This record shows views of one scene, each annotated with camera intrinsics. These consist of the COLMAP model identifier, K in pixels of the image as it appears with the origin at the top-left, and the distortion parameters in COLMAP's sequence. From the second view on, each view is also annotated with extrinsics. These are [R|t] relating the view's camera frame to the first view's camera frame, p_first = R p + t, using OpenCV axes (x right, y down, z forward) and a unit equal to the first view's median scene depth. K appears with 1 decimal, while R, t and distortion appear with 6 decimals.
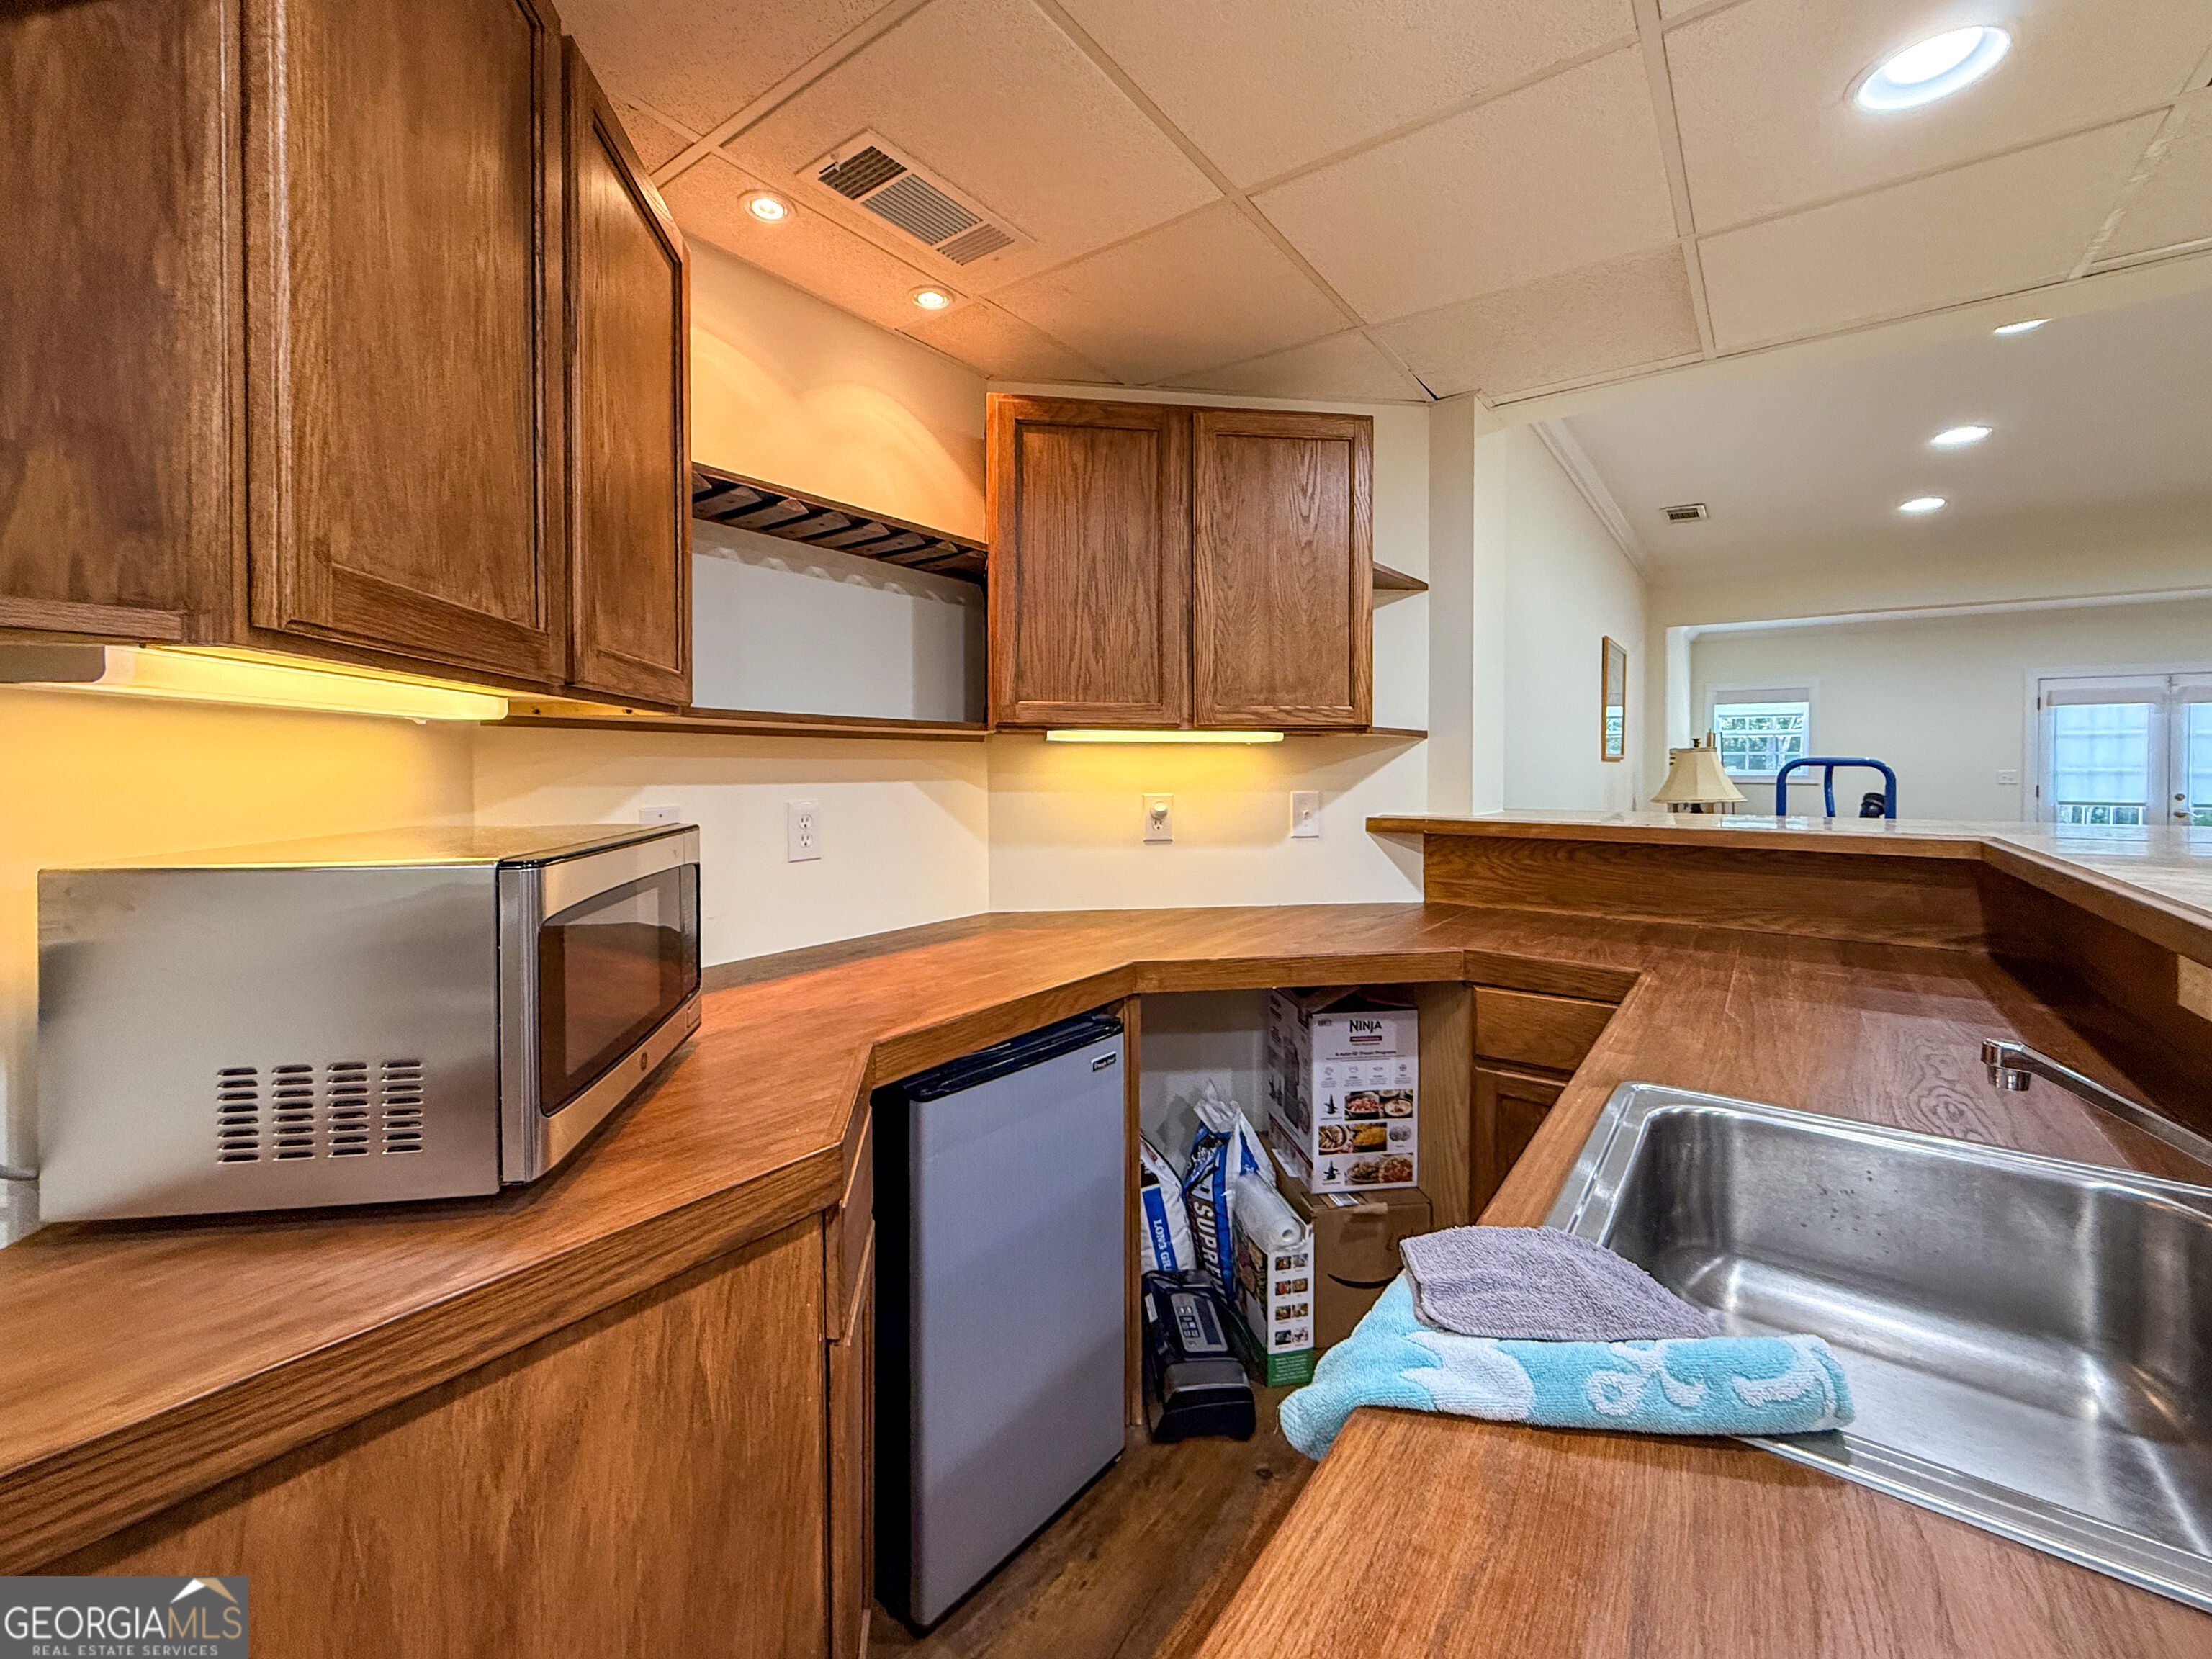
lens RADIAL K [[941.5, 0, 1067.3], [0, 941.5, 785.2], [0, 0, 1]] dist [-0.004164, -0.000787]
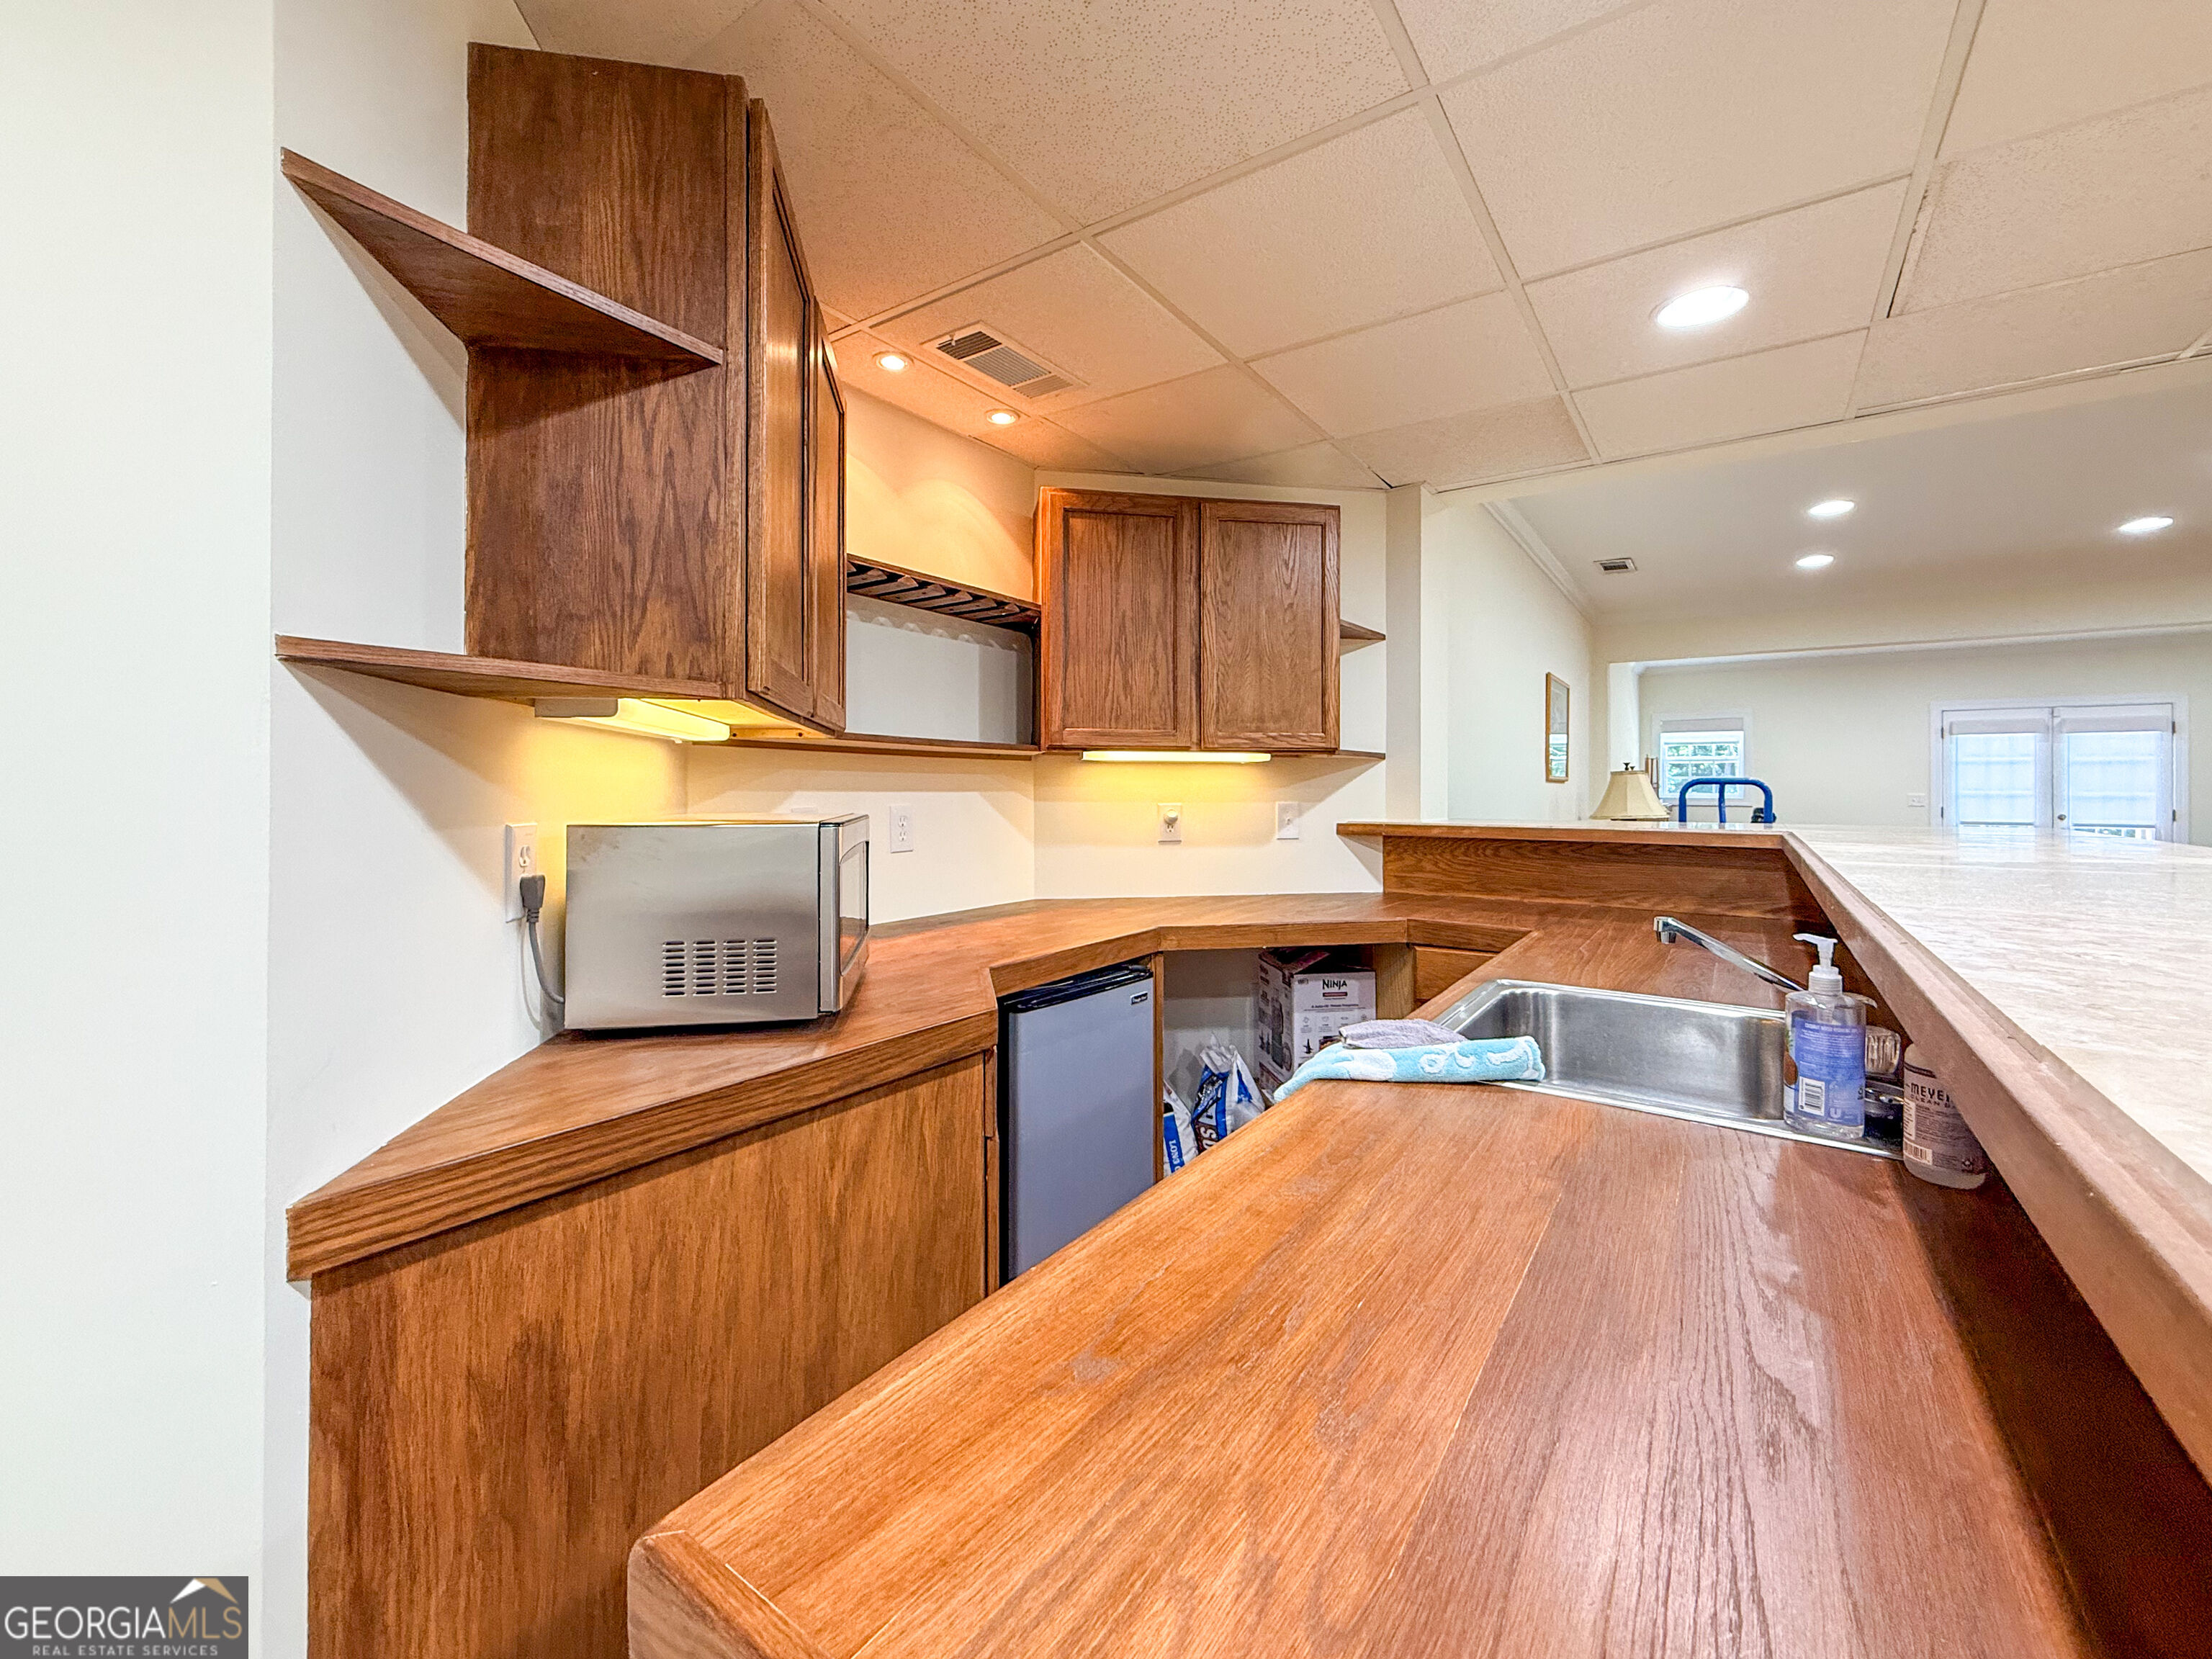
lens RADIAL K [[941.5, 0, 1105.9], [0, 941.5, 806.4], [0, 0, 1]] dist [-0.004164, -0.000787]
pose [[0.998458, -0.000038, 0.055507, -0.067628], [0.000287, 0.999990, -0.004476, 0.022417], [-0.055506, 0.004485, 0.998448, -0.274353]]
